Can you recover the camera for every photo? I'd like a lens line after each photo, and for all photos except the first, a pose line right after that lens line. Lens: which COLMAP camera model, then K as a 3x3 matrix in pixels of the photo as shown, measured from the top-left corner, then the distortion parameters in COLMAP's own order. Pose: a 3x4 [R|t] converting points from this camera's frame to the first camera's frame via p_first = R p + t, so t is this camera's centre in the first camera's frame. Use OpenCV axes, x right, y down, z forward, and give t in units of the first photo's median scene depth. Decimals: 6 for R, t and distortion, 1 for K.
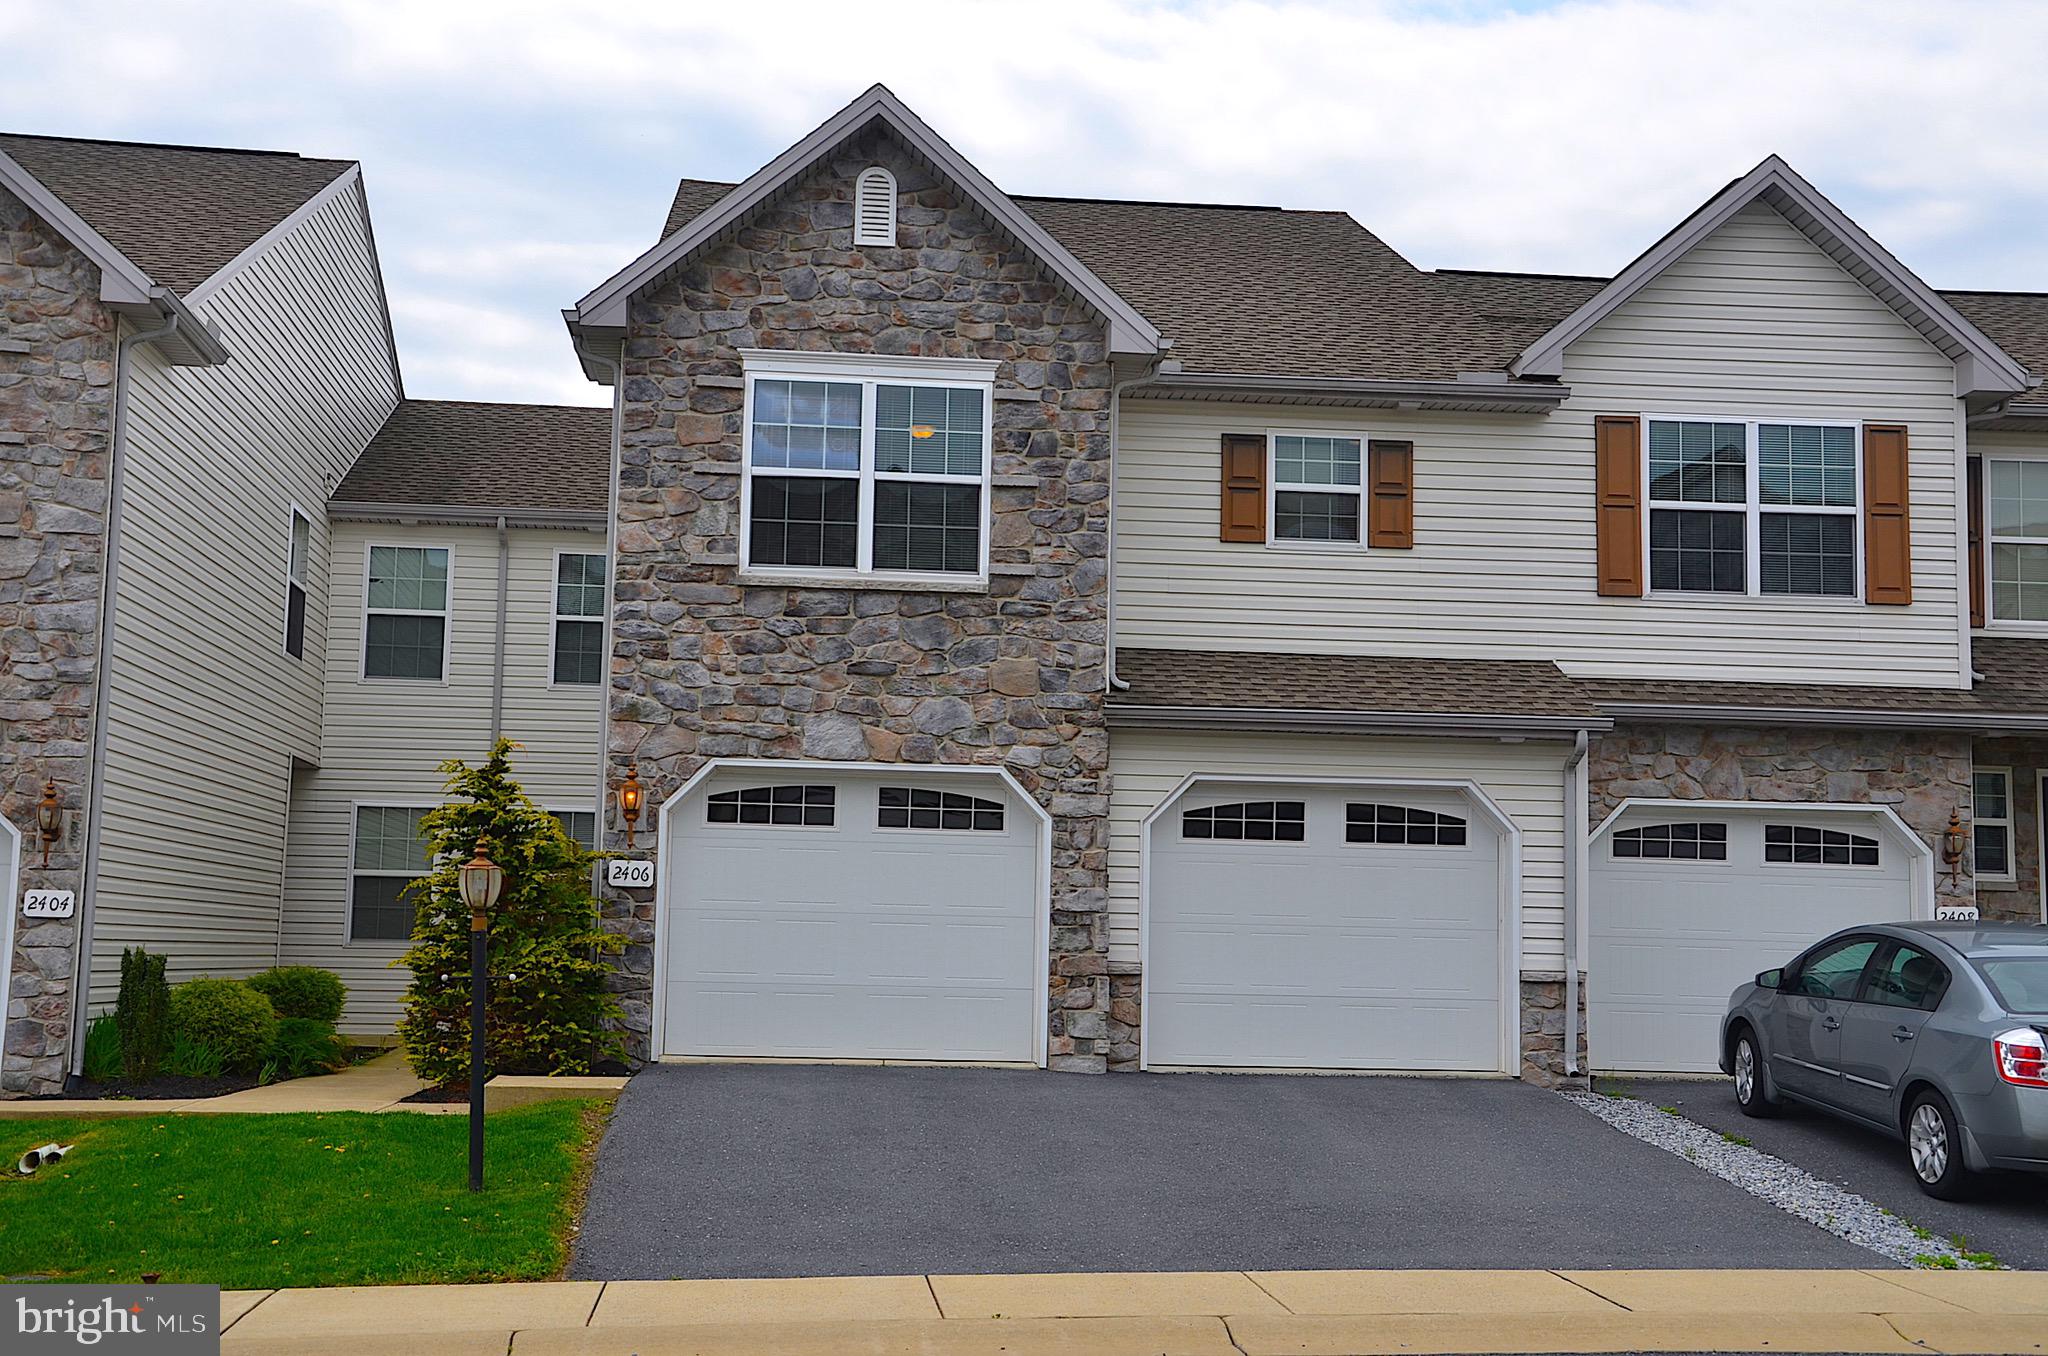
lens RADIAL K [[2404.5, 0, 1008.0], [0, 2404.5, 715.6], [0, 0, 1]] dist [0.079829, 0.000000]
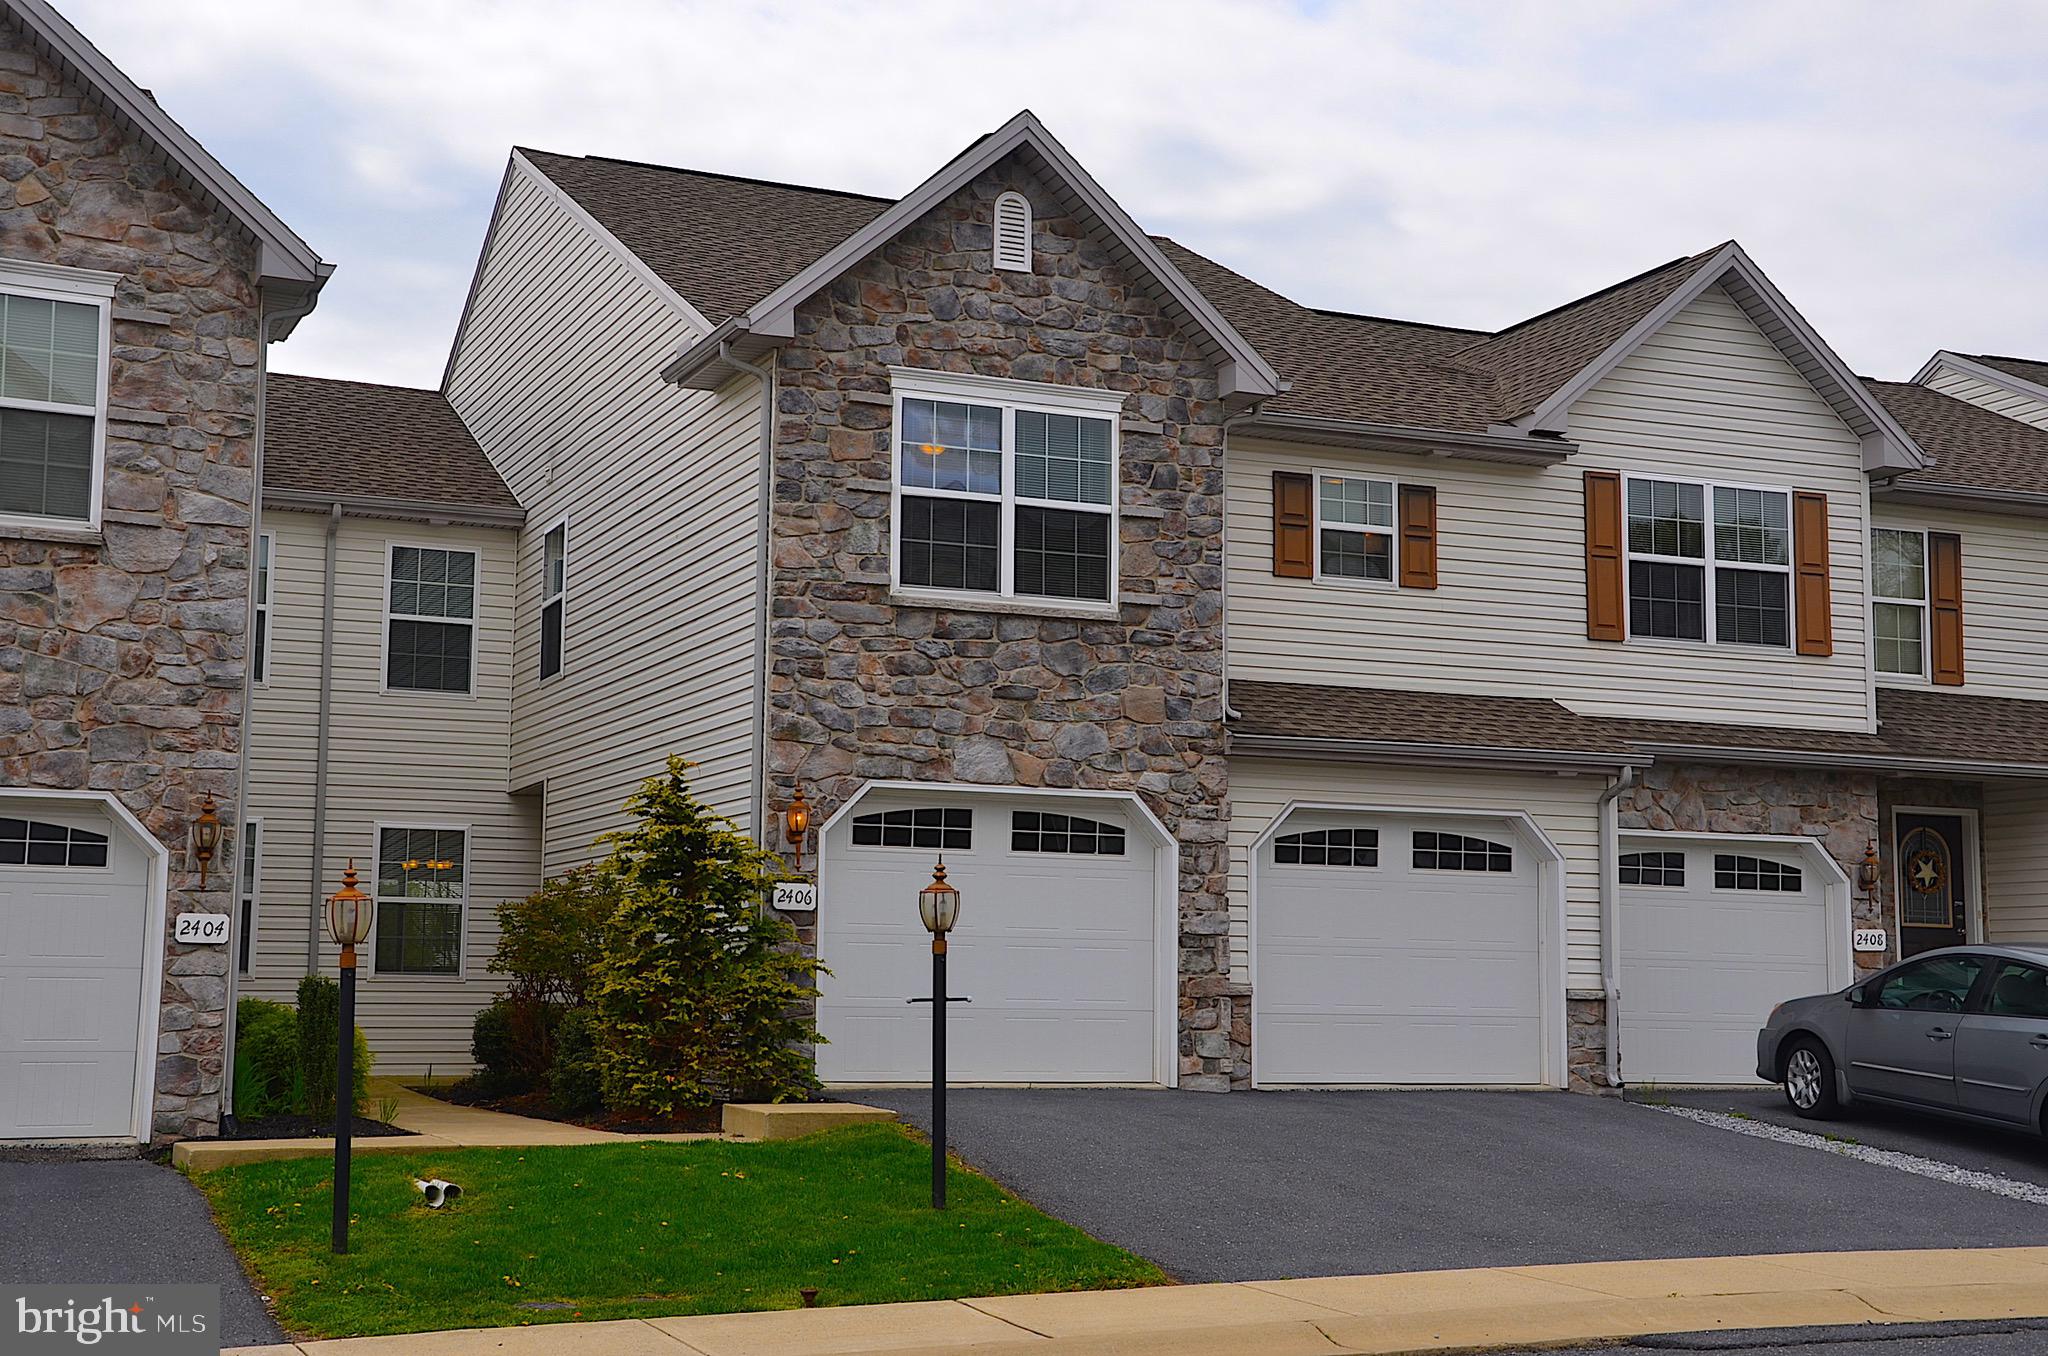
lens RADIAL K [[2698.8, 0, 990.1], [0, 2698.8, 710.3], [0, 0, 1]] dist [0.118692, 0.000000]
pose [[0.949503, 0.023208, 0.312899, -0.415298], [-0.022143, 0.999731, -0.006958, -0.004159], [-0.312976, -0.000322, 0.949761, -0.065781]]
